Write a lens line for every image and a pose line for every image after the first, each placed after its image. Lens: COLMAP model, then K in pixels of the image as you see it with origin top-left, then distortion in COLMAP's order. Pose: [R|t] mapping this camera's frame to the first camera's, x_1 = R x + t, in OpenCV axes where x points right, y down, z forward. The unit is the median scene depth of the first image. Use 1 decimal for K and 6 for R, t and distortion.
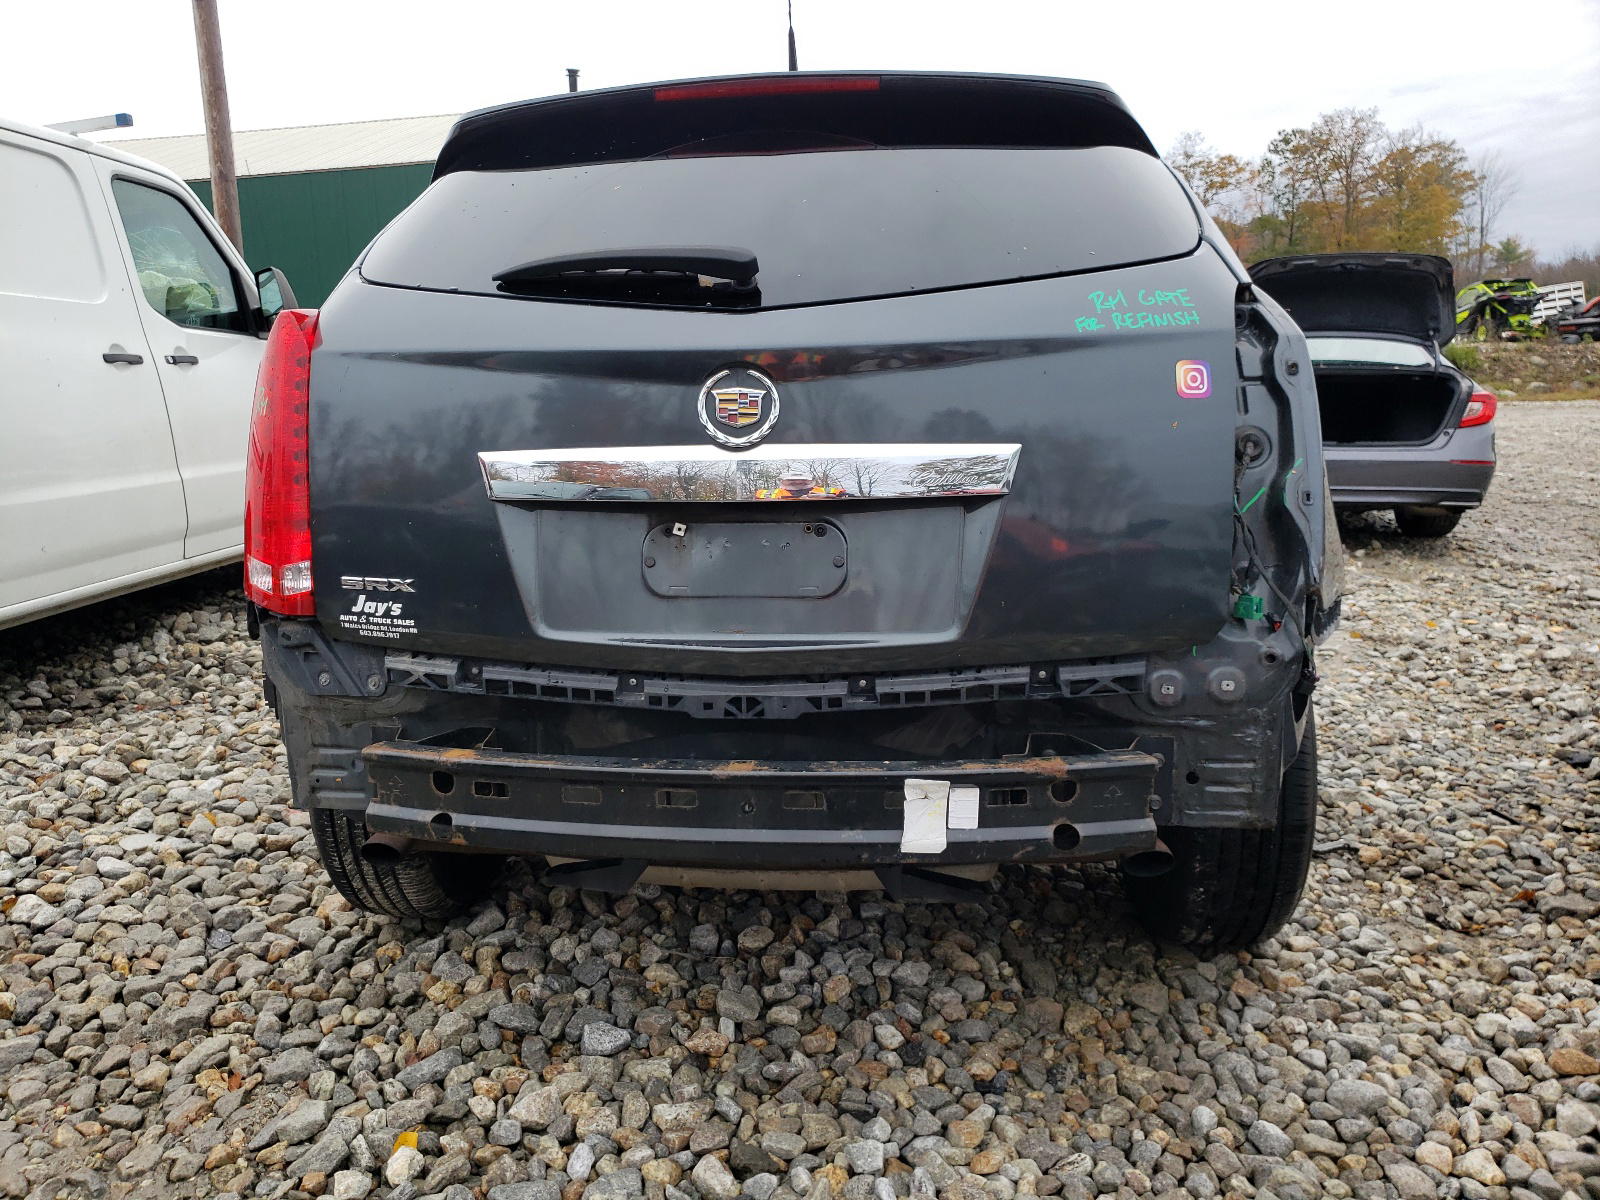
lens RADIAL K [[1205.8, 0, 804.9], [0, 1205.8, 608.2], [0, 0, 1]] dist [0.016374, 0.005377]
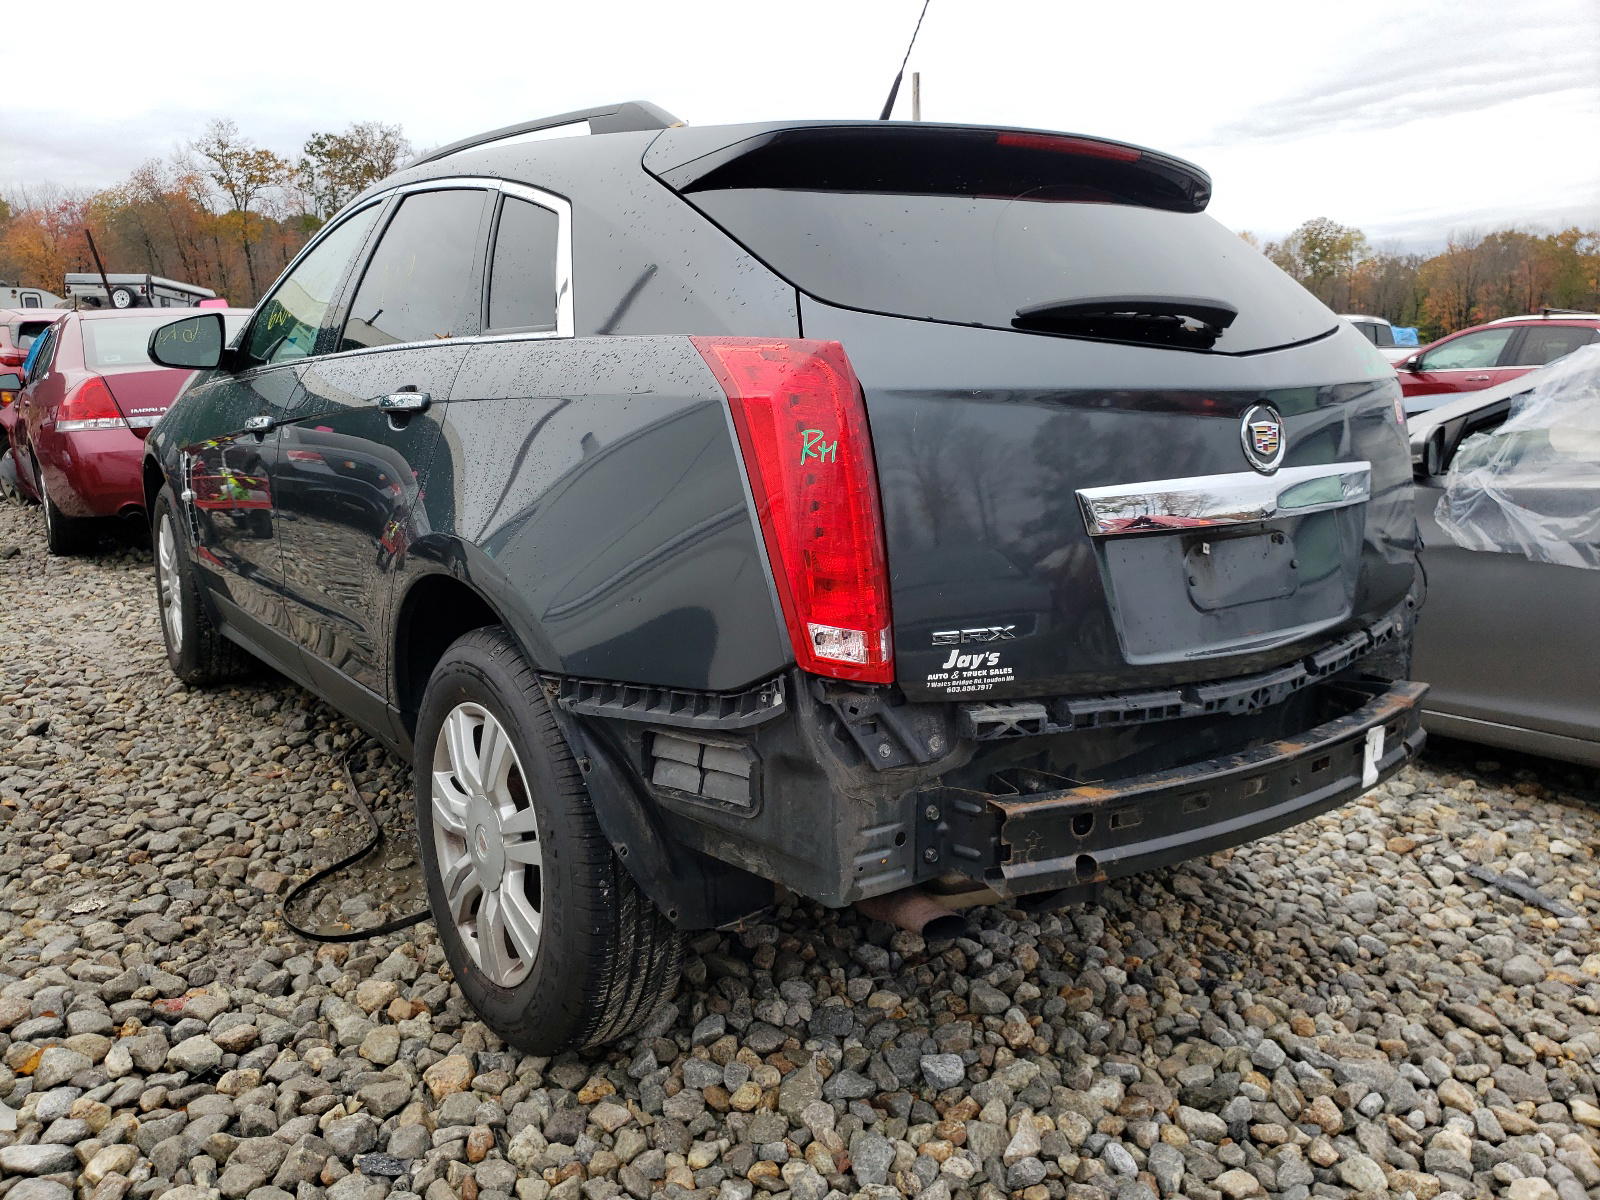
lens RADIAL K [[1205.8, 0, 803.5], [0, 1205.8, 593.0], [0, 0, 1]] dist [0.016374, 0.005377]
pose [[0.771838, -0.107533, 0.626660, -1.082789], [0.109587, 0.993344, 0.035481, -0.104416], [-0.626305, 0.041288, 0.778484, 0.370164]]
